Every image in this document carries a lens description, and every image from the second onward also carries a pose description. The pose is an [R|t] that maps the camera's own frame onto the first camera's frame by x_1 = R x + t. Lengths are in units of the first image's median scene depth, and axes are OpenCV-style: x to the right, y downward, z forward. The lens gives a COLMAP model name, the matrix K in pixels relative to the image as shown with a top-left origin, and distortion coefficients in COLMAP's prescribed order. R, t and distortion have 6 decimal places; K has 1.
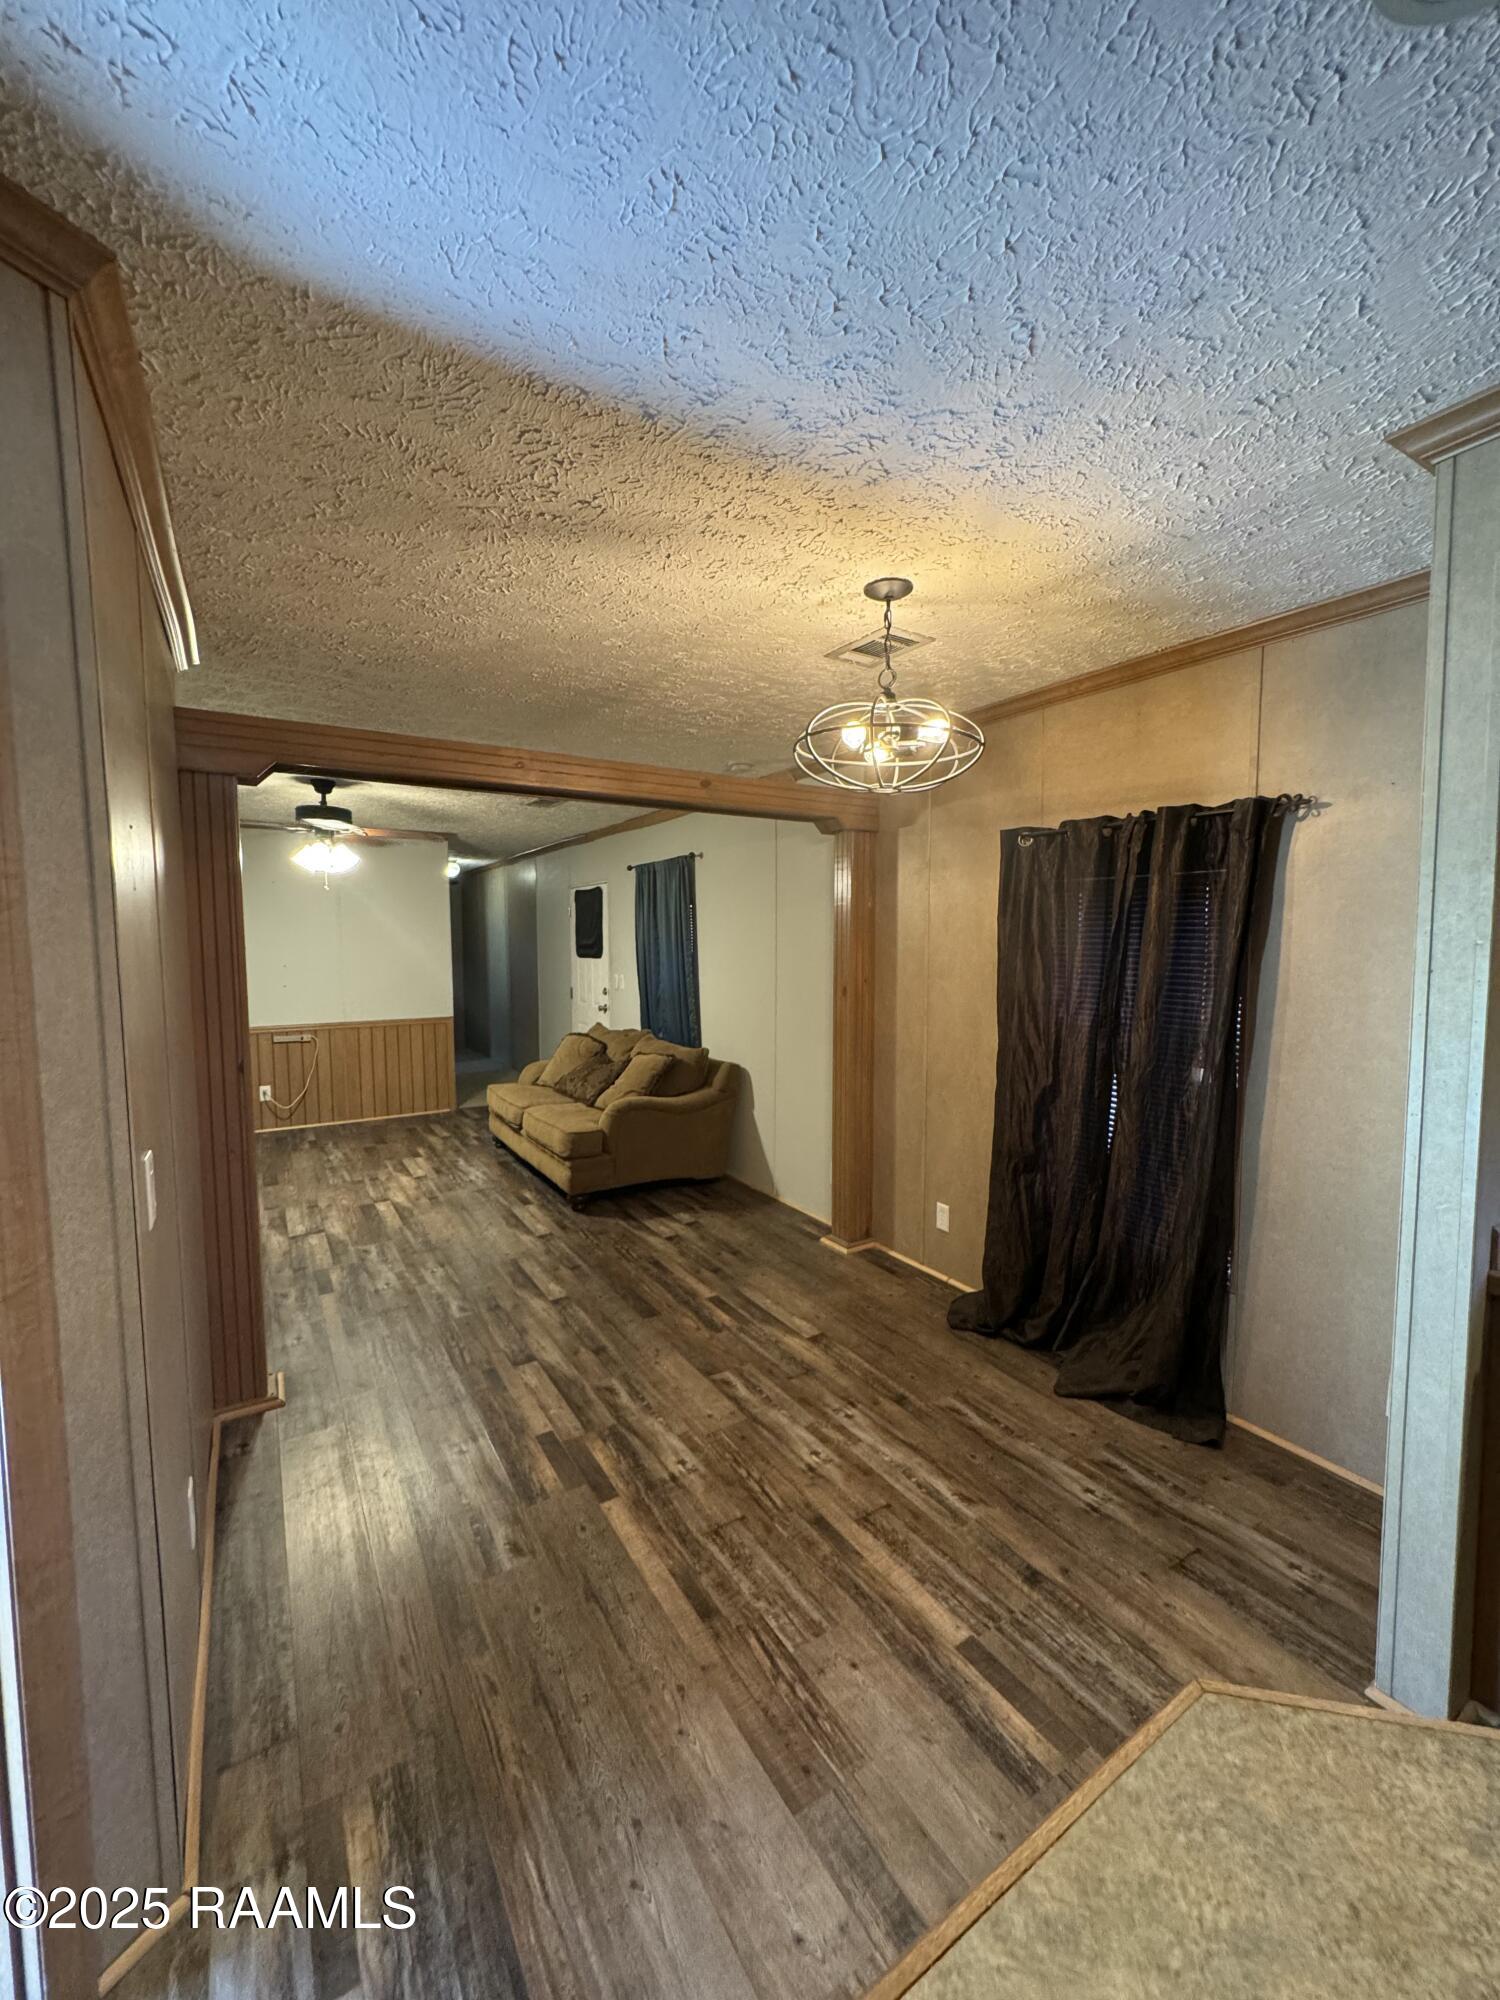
lens RADIAL K [[812.5, 0, 759.9], [0, 812.5, 1003.0], [0, 0, 1]] dist [-0.001217, 0.001296]
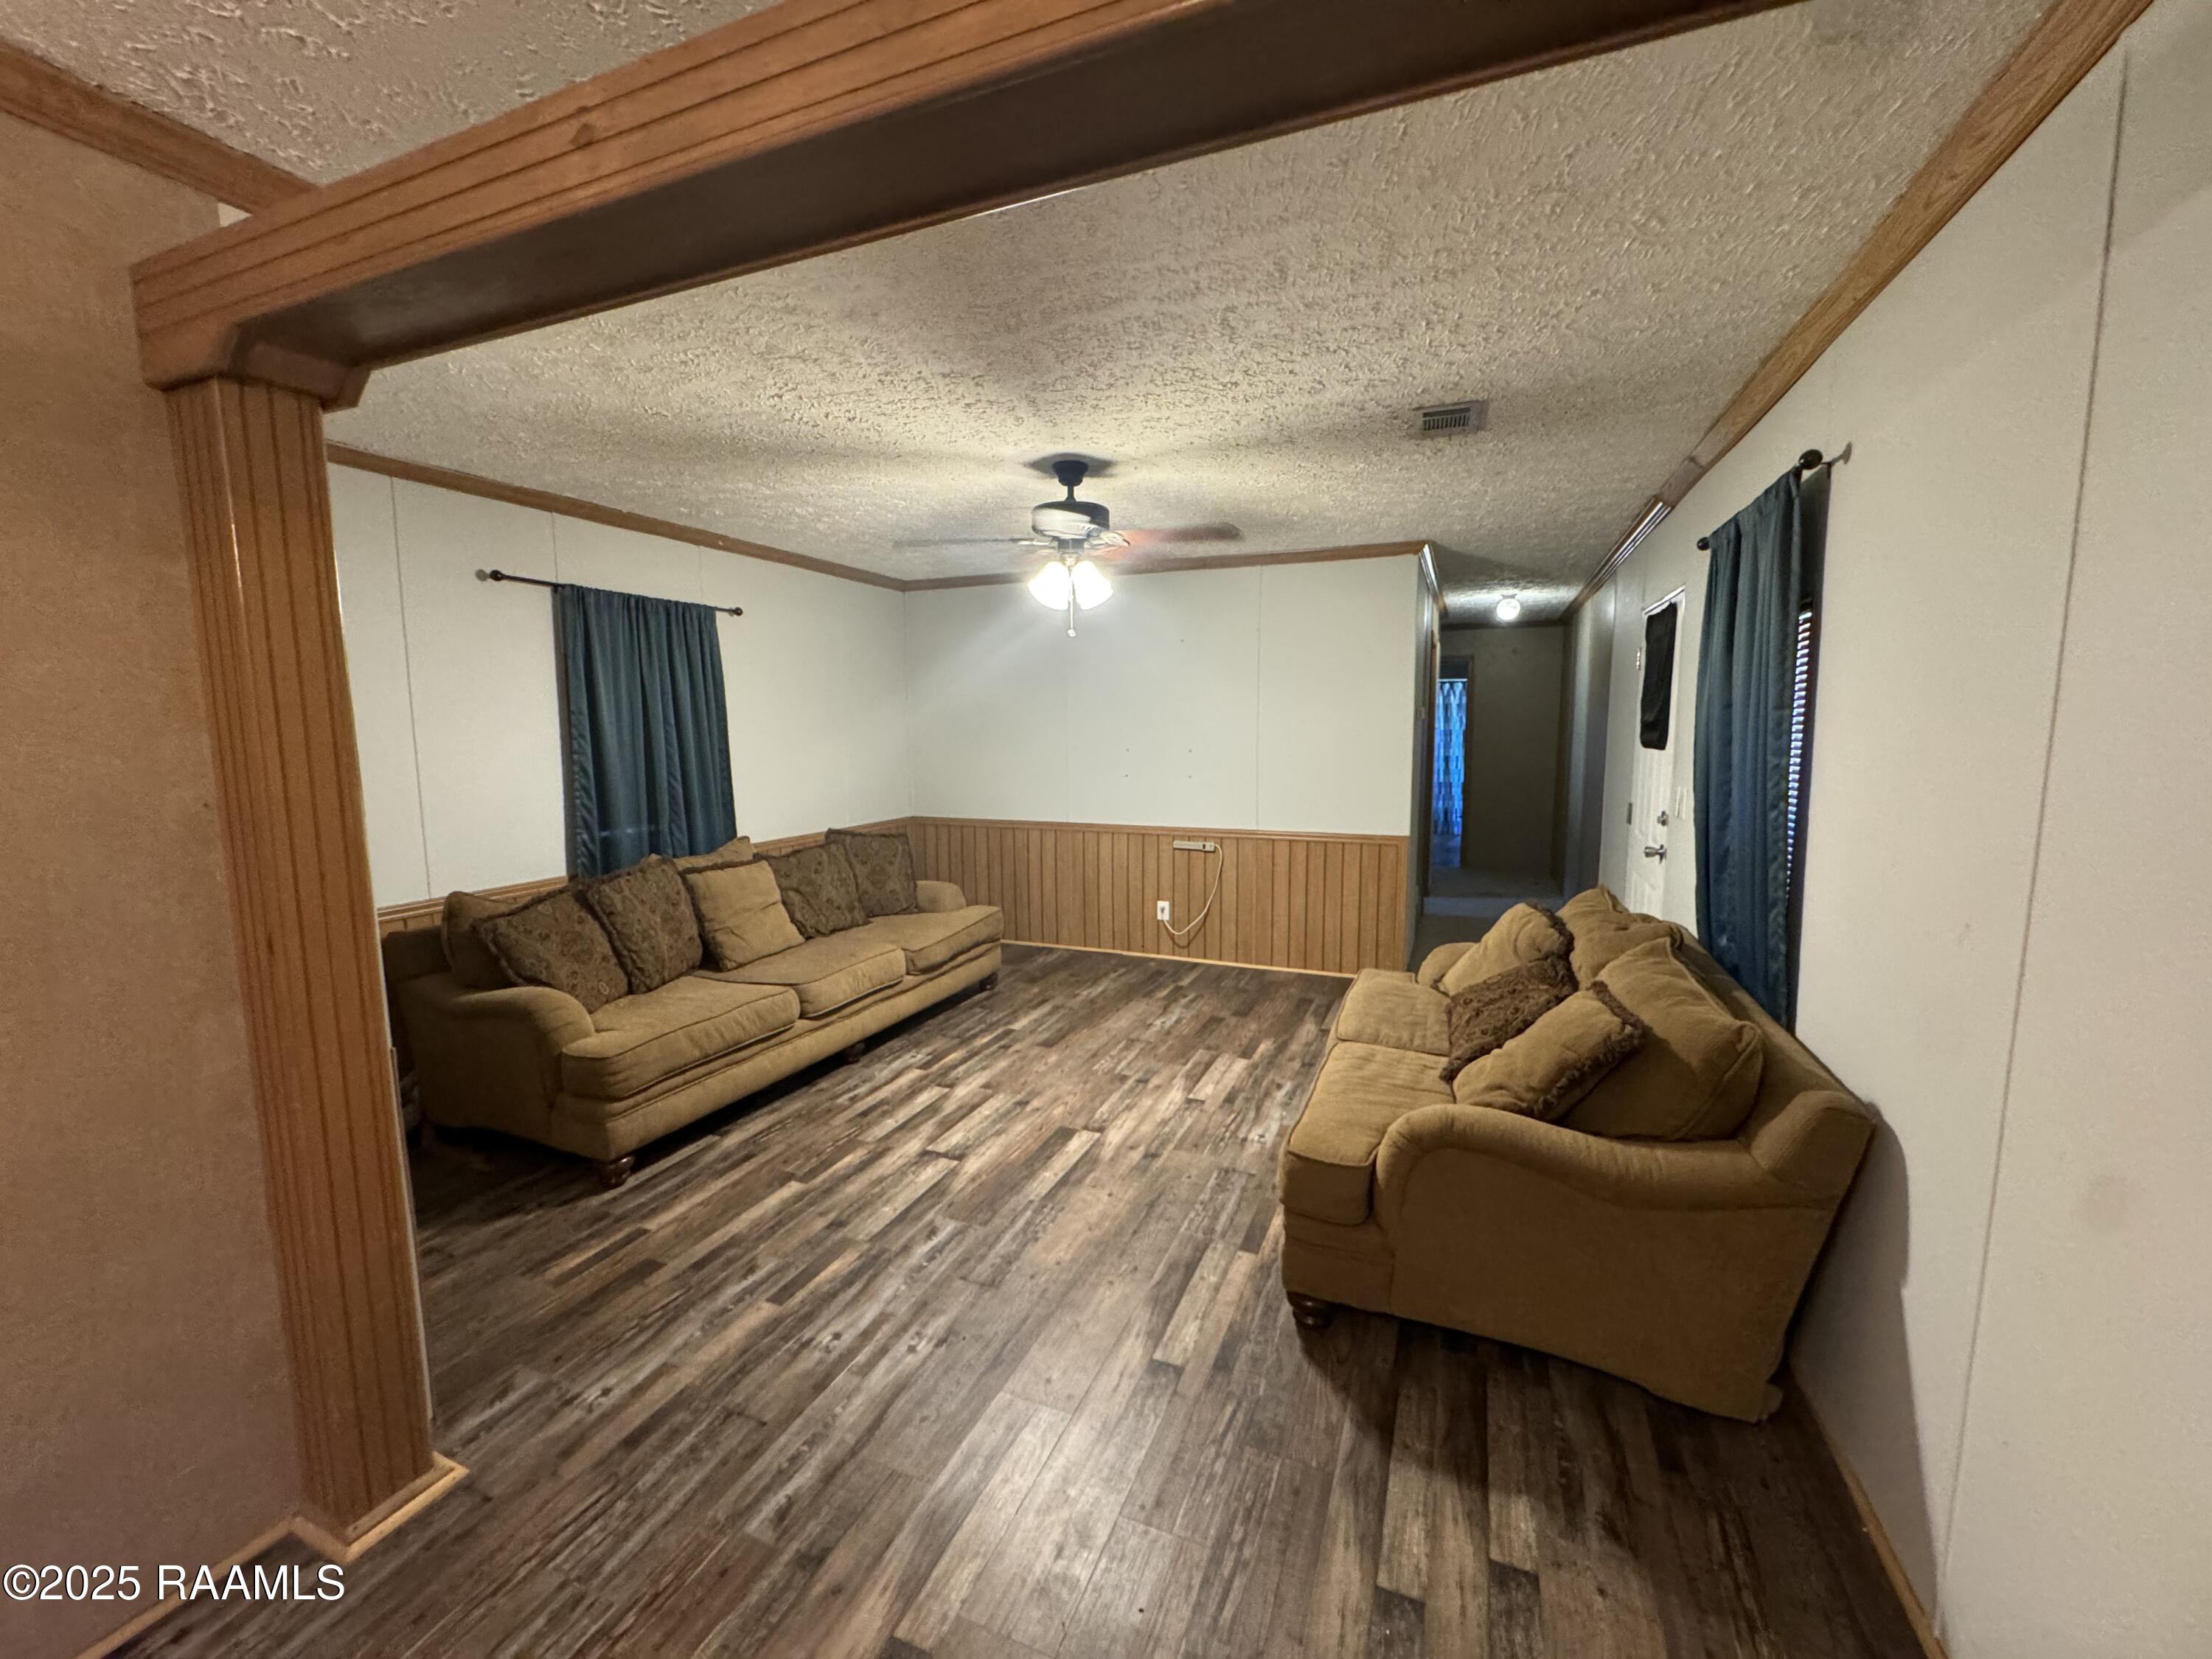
lens RADIAL K [[898.7, 0, 1091.2], [0, 898.7, 824.8], [0, 0, 1]] dist [-0.001217, 0.001296]
pose [[0.569437, 0.092659, -0.816796, 0.080022], [-0.062153, 0.995636, 0.069616, -0.039647], [0.819682, 0.011124, 0.572711, 0.610673]]
